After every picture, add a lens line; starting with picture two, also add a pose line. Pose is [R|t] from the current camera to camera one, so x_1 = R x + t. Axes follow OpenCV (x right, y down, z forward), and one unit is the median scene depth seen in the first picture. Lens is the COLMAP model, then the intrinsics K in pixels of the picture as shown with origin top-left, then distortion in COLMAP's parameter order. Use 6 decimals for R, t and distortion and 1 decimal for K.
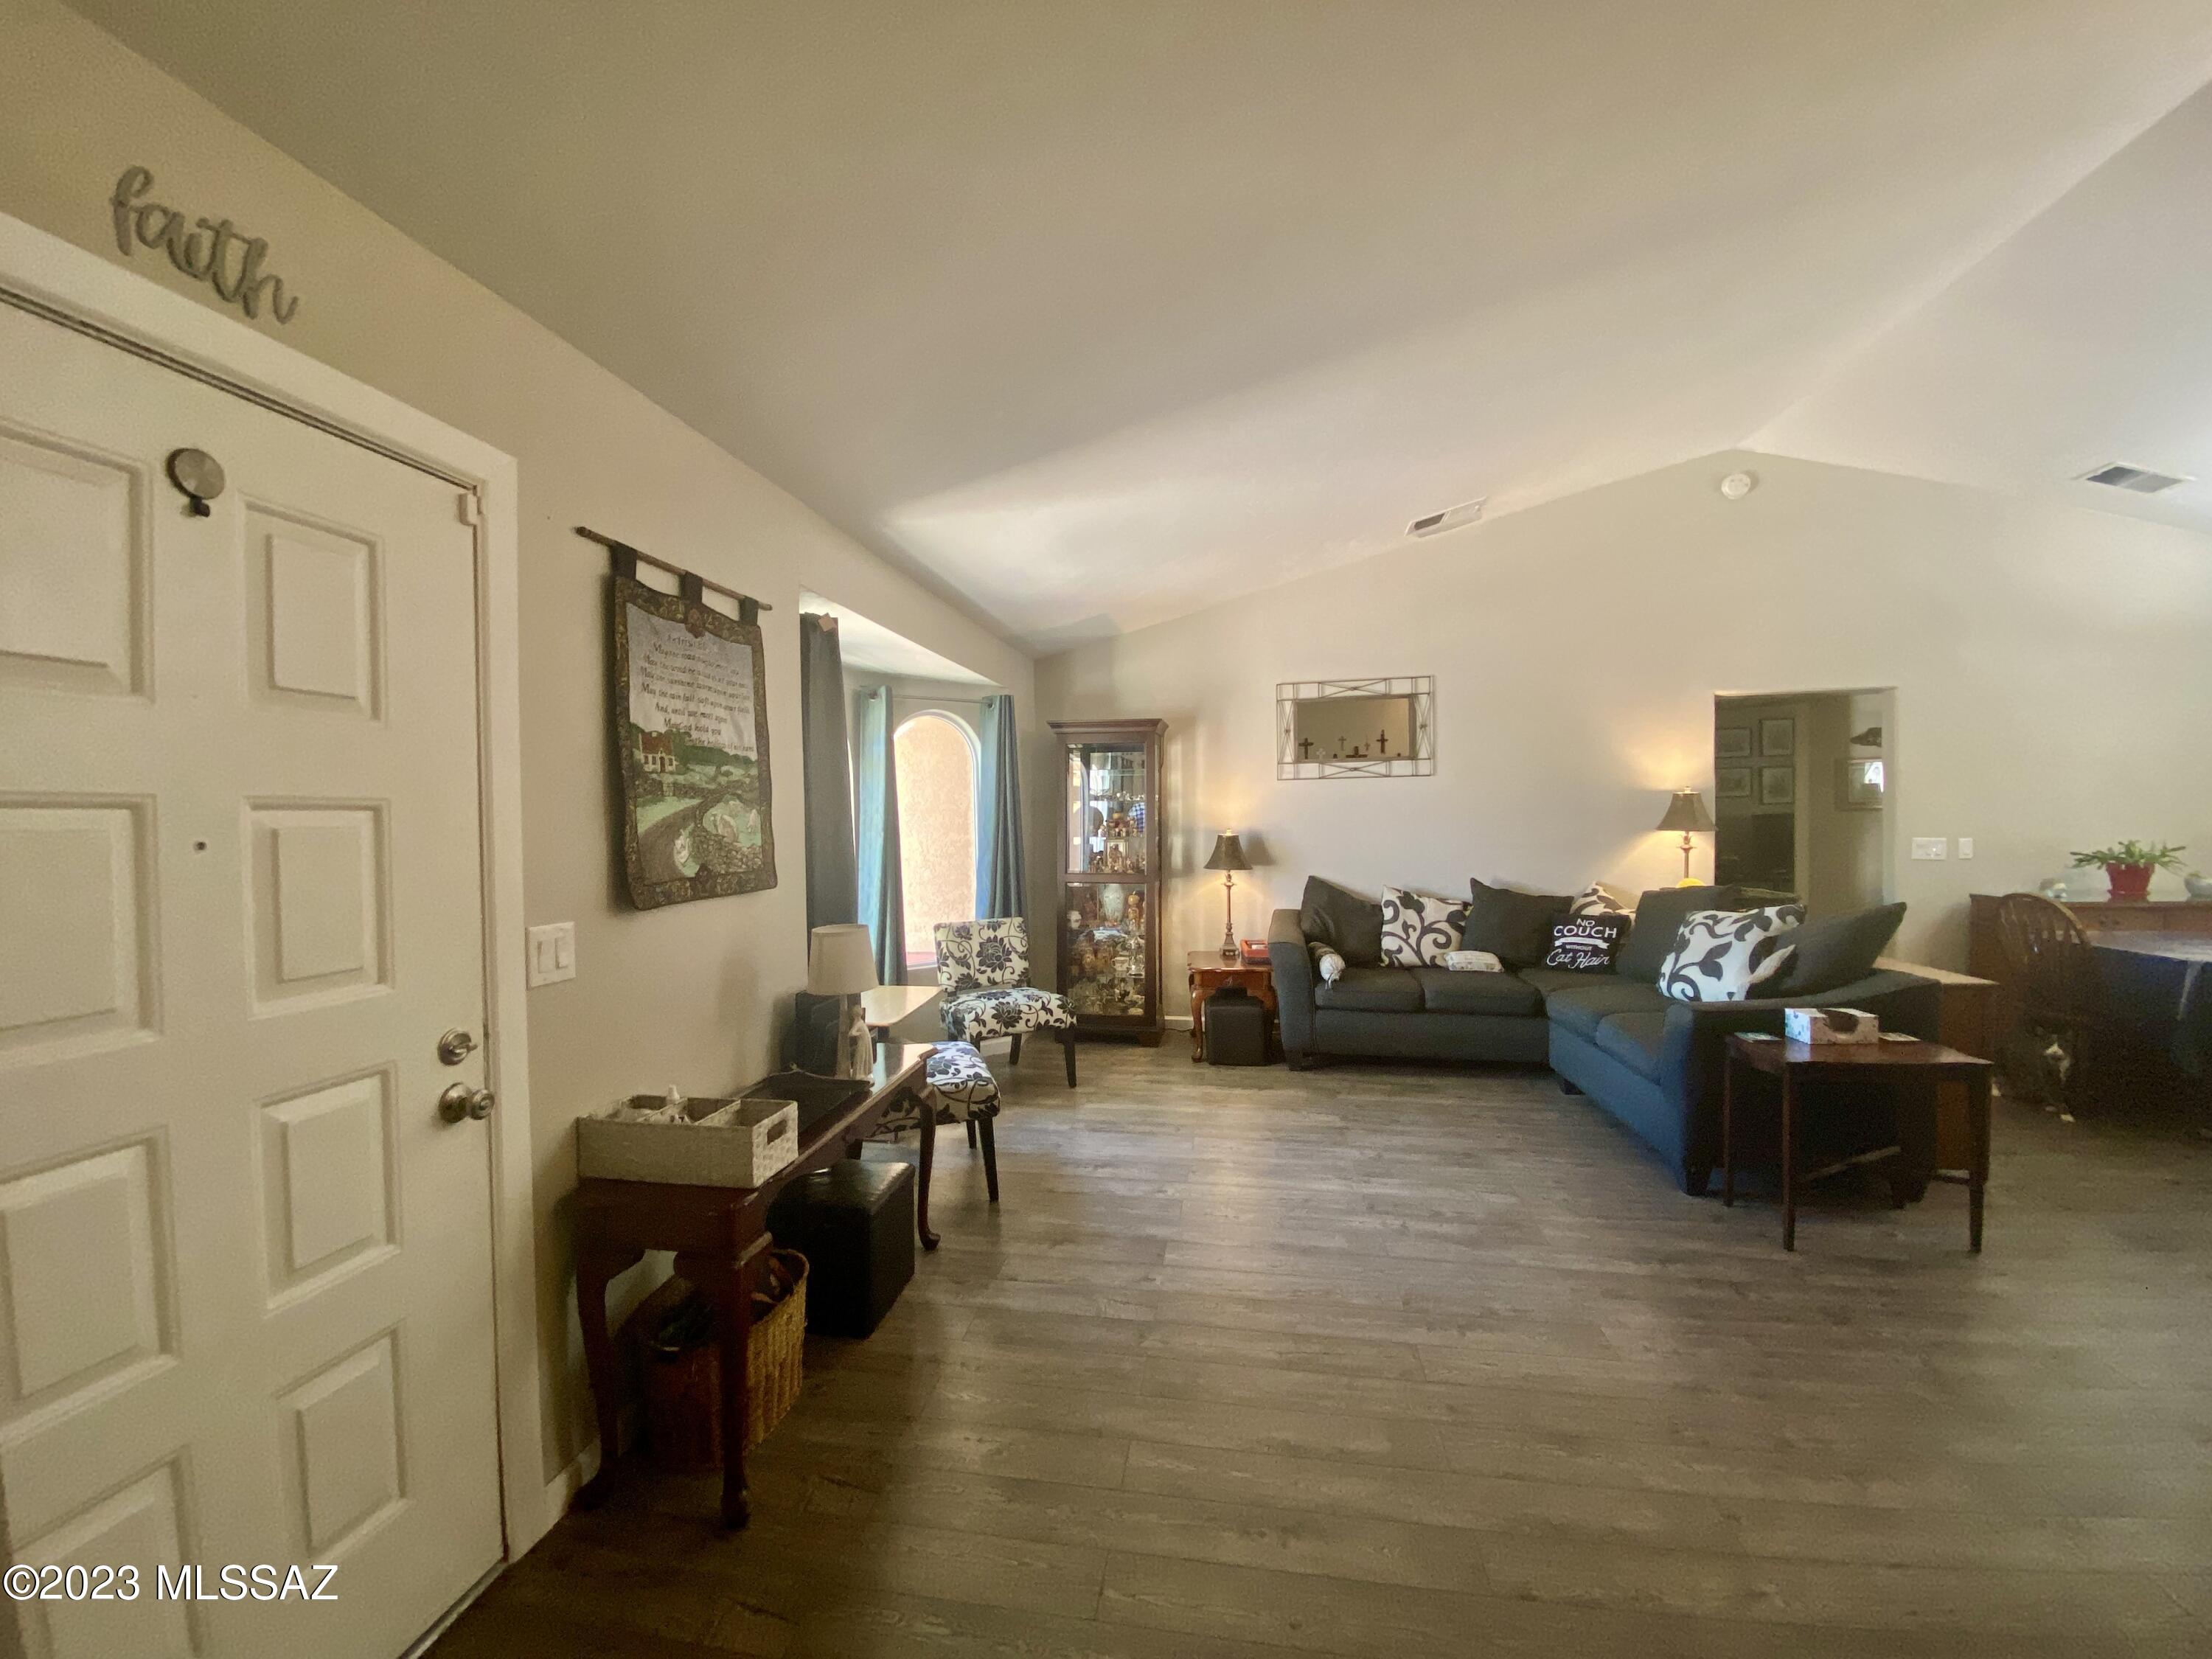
lens RADIAL K [[888.2, 0, 1100.9], [0, 888.2, 824.4], [0, 0, 1]] dist [0.052869, -0.039962]
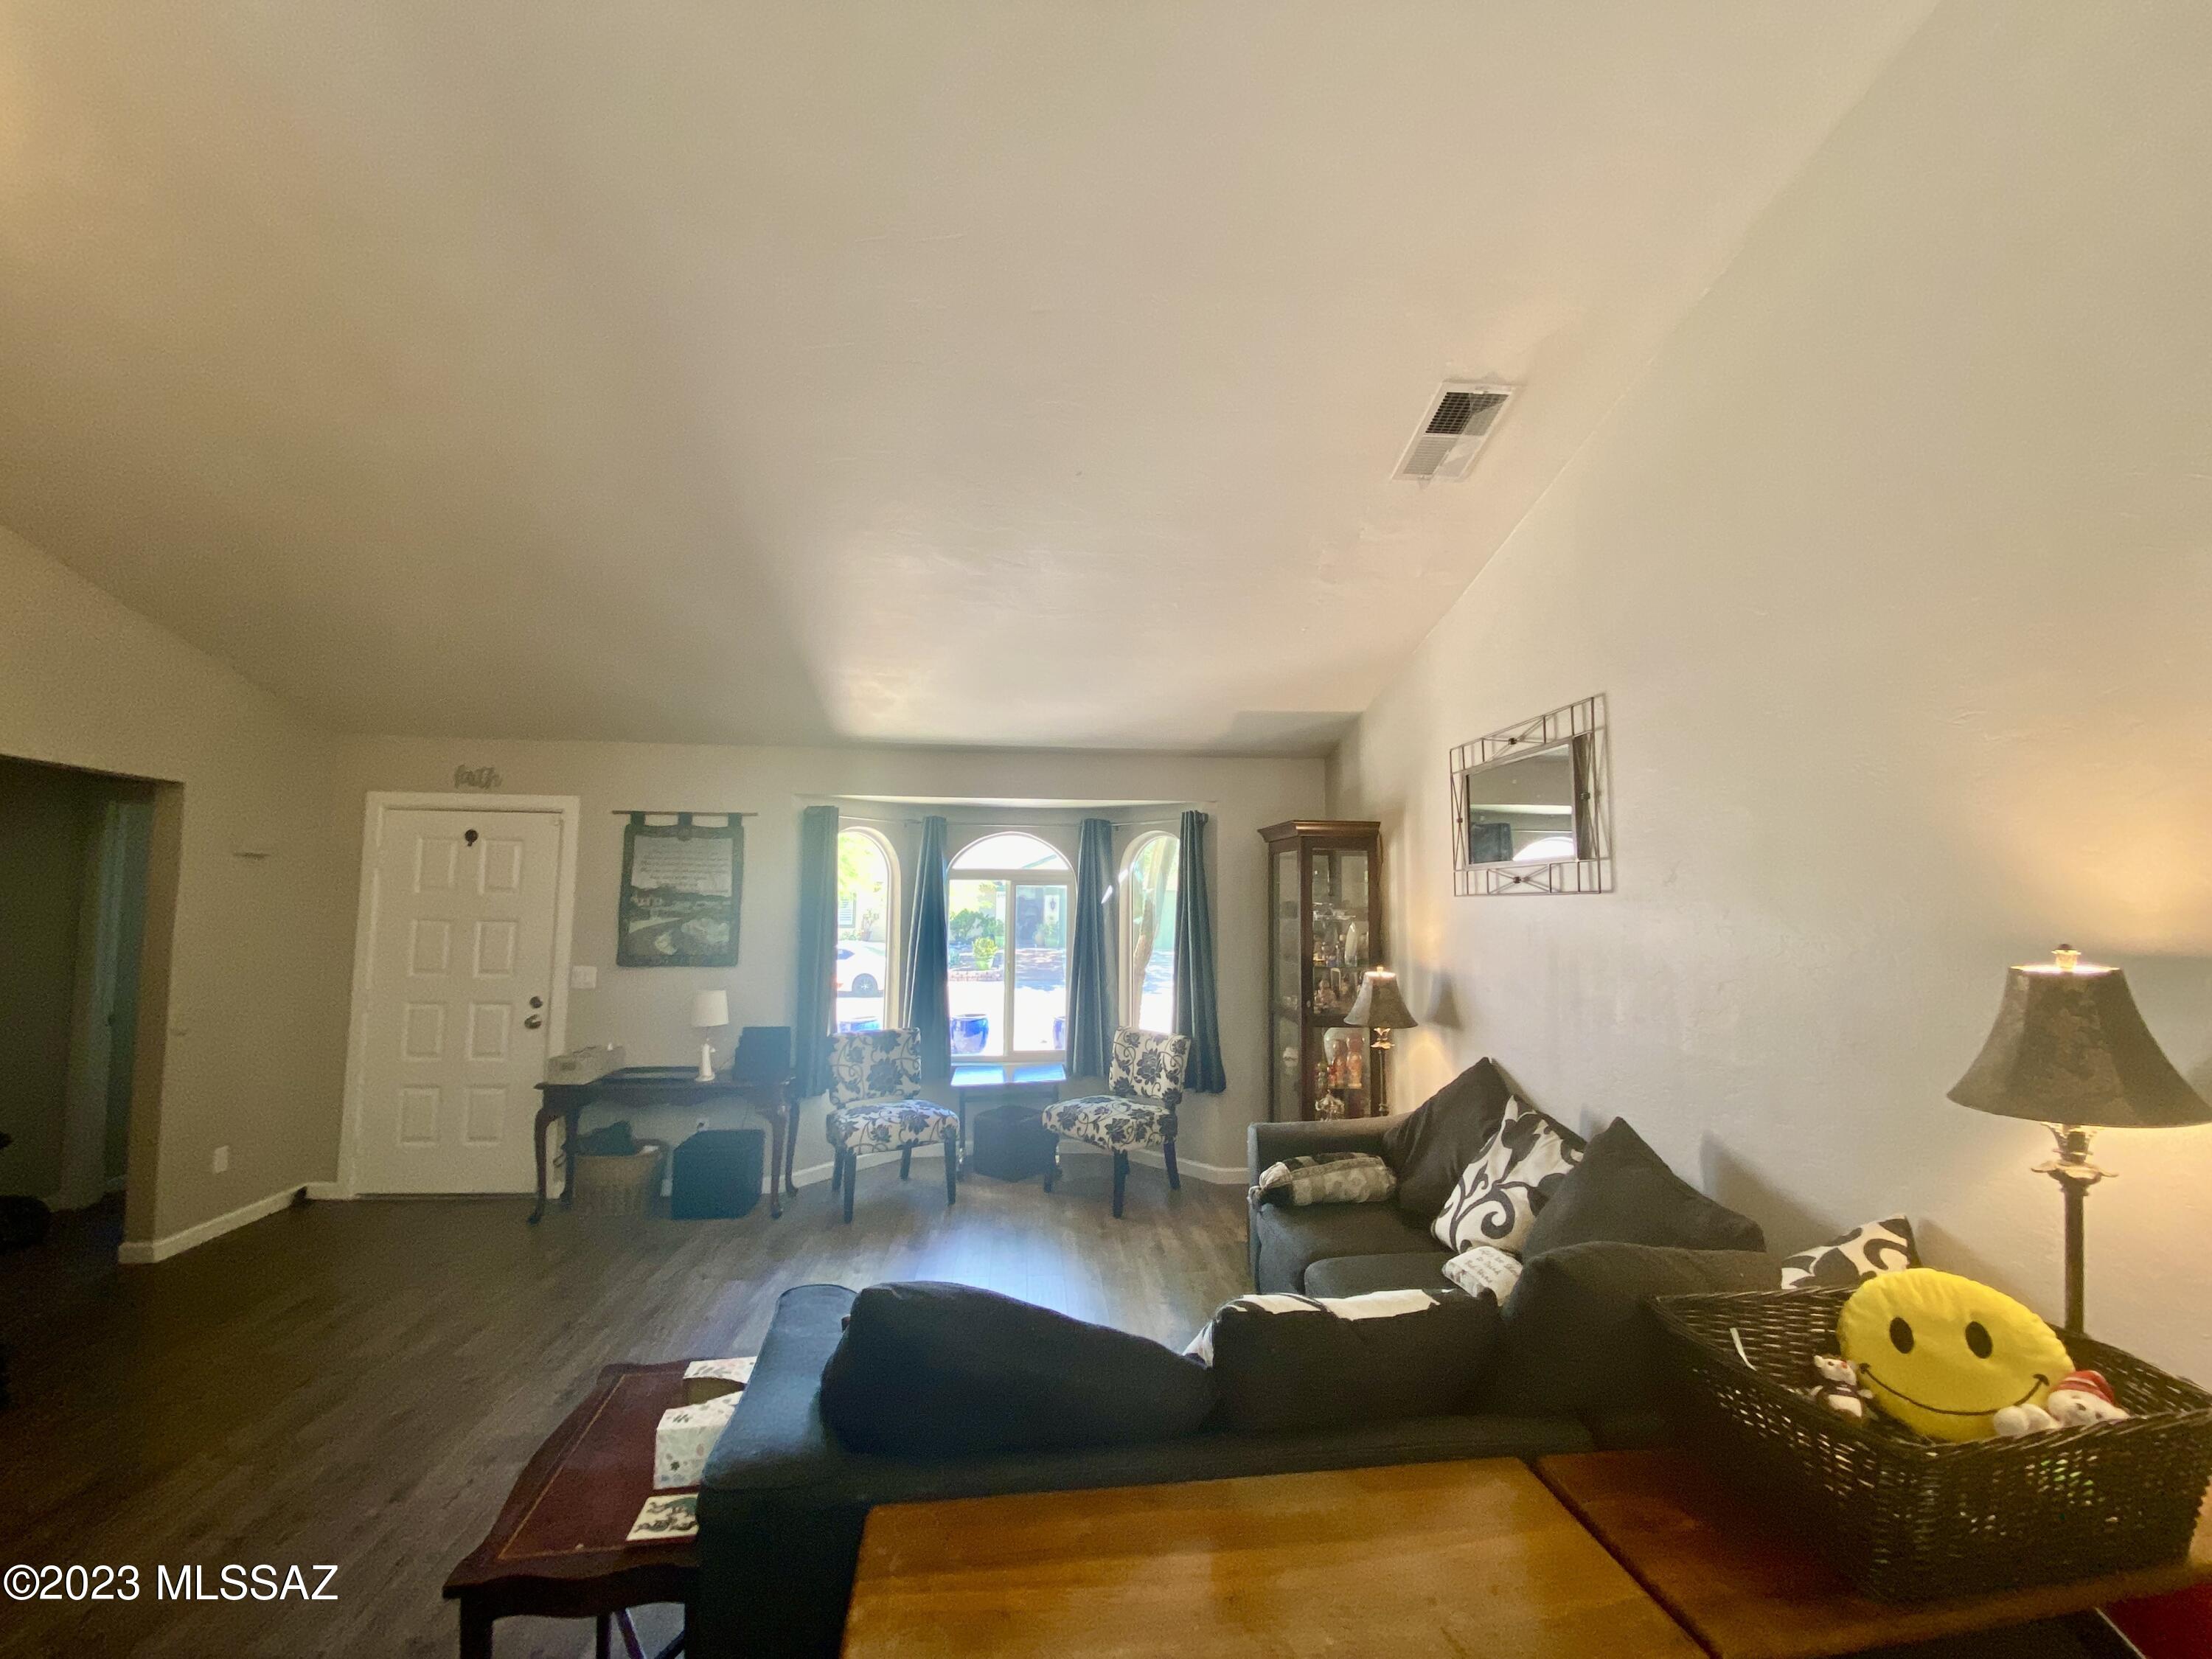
lens RADIAL K [[888.2, 0, 1100.9], [0, 888.2, 824.4], [0, 0, 1]] dist [0.052869, -0.039962]
pose [[0.246763, -0.068901, -0.966623, 0.895727], [-0.026273, 0.996627, -0.077747, -0.052465], [0.968720, 0.044581, 0.244120, 0.691678]]
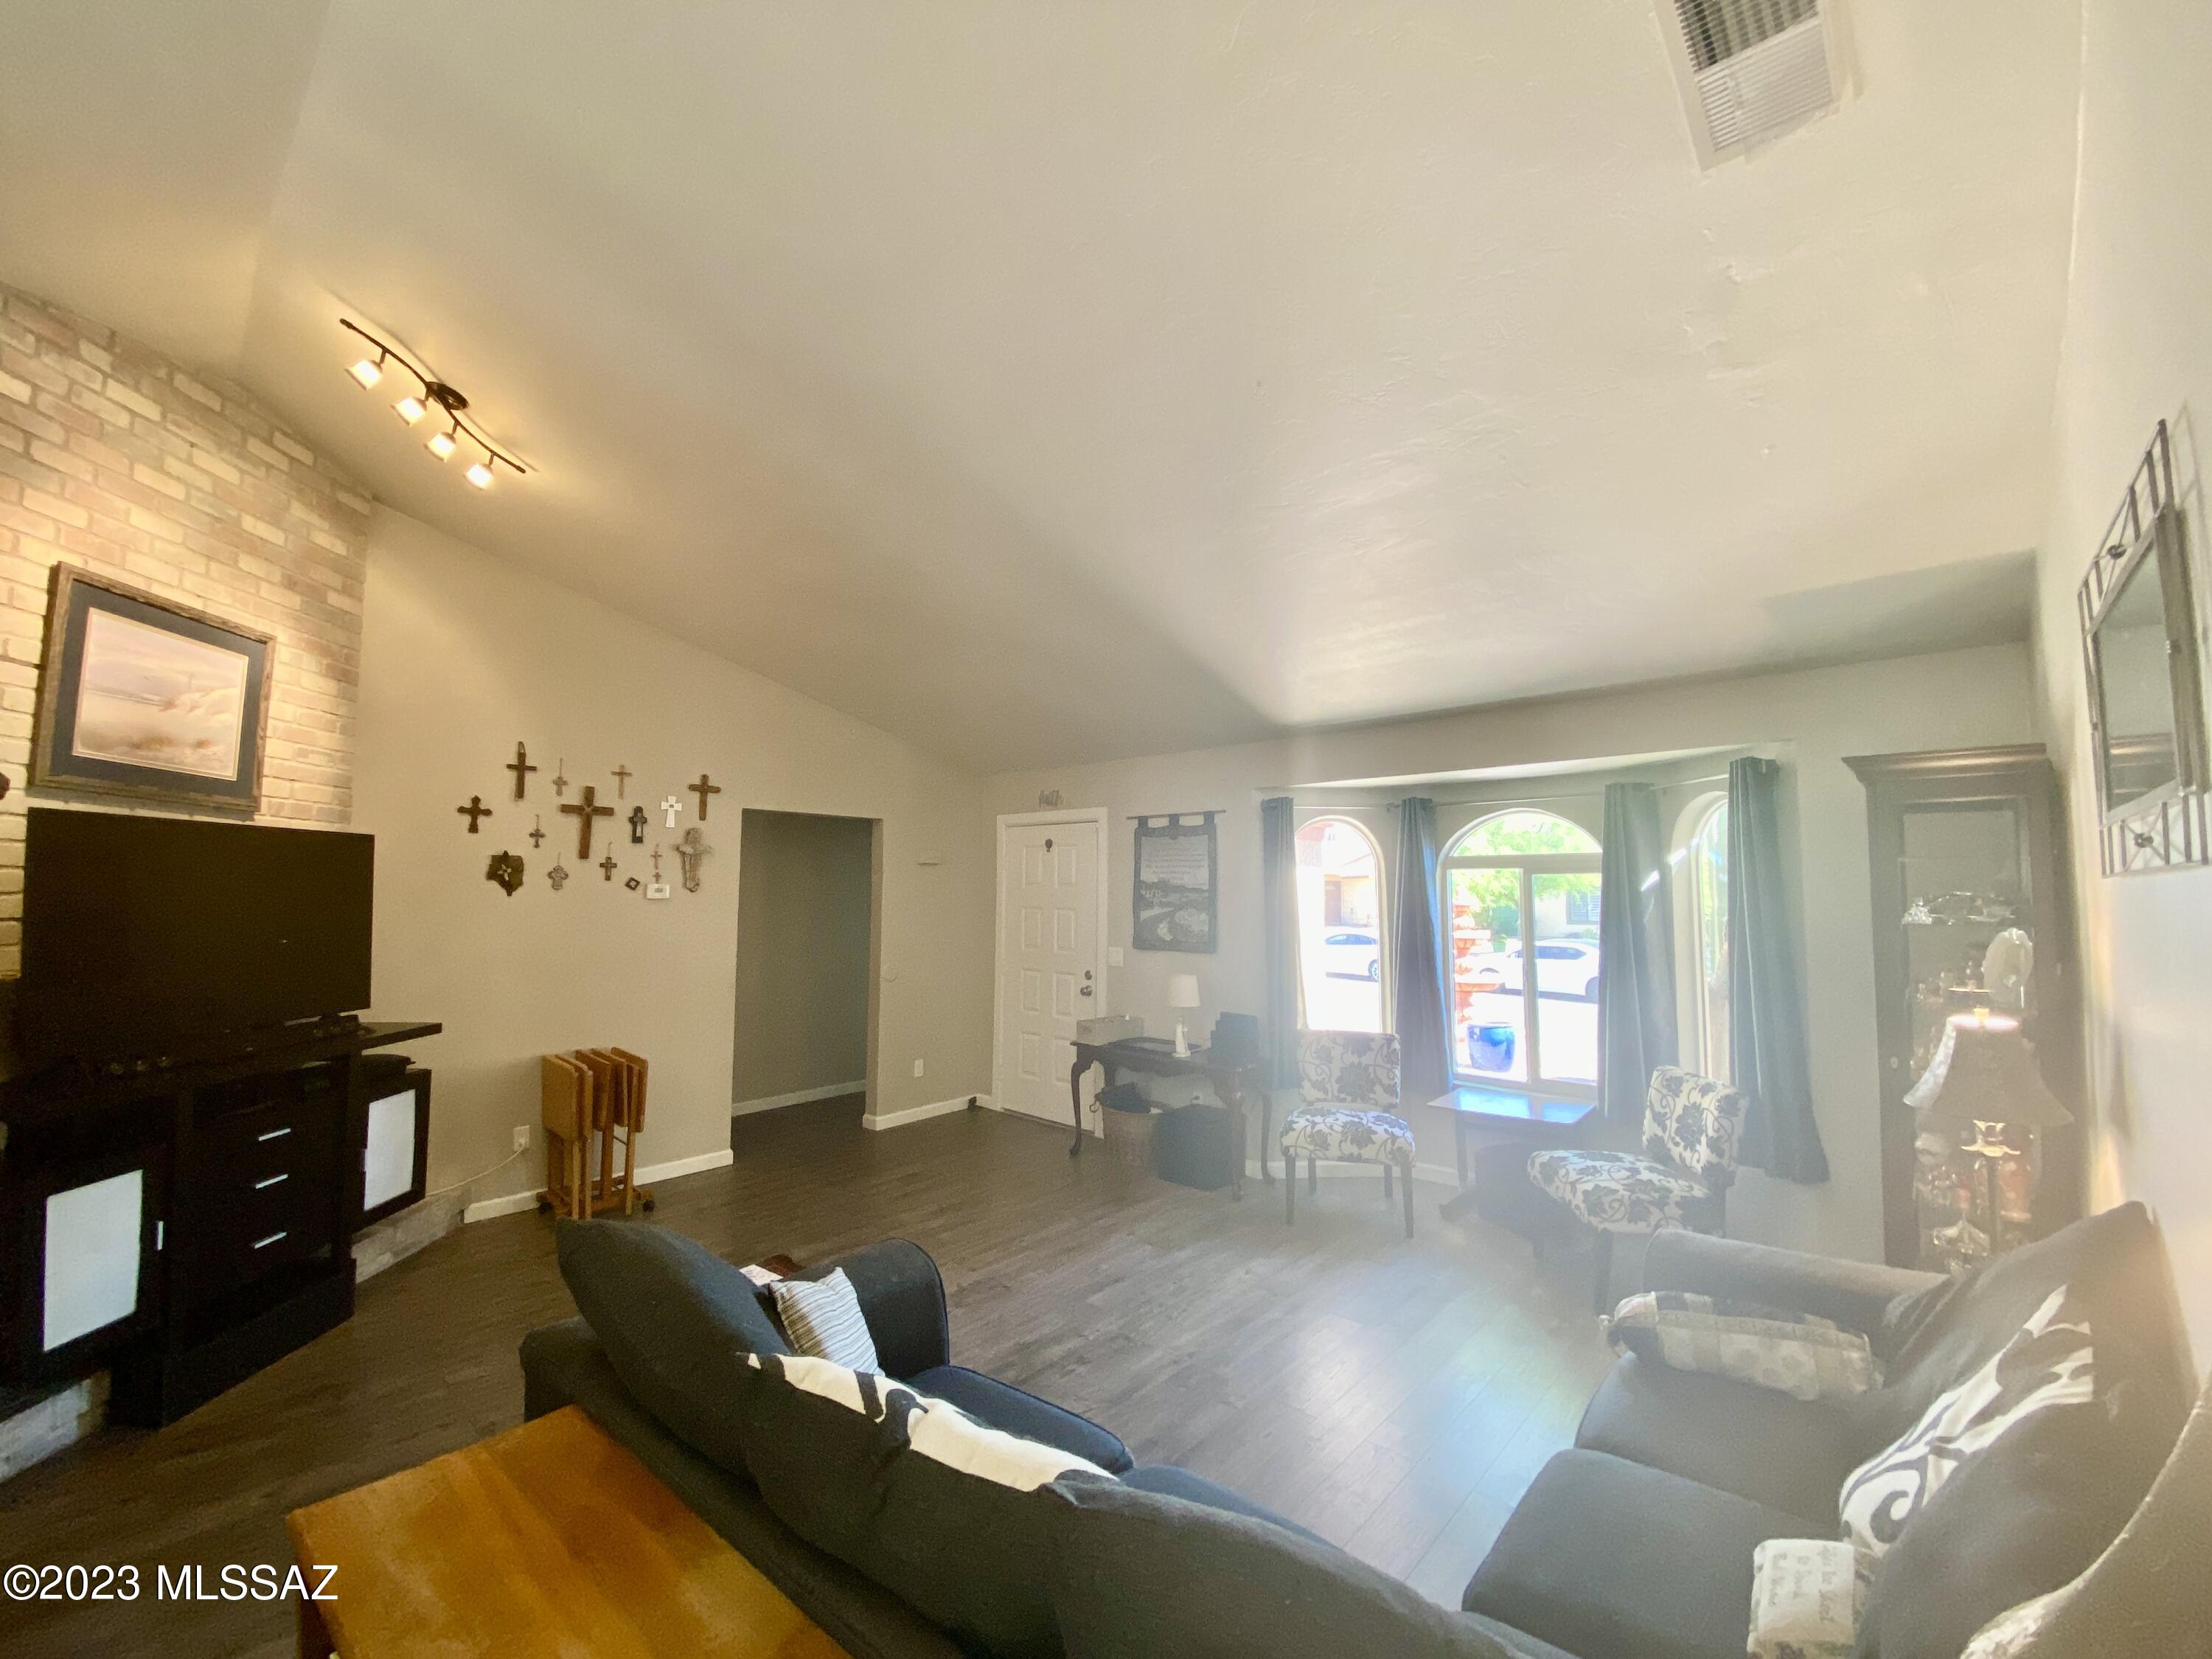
lens RADIAL K [[888.2, 0, 1100.9], [0, 888.2, 824.4], [0, 0, 1]] dist [0.052869, -0.039962]
pose [[-0.545181, -0.051020, -0.836764, 0.782428], [-0.007439, 0.998401, -0.056029, -0.055859], [0.838285, -0.024321, -0.544689, 1.020340]]
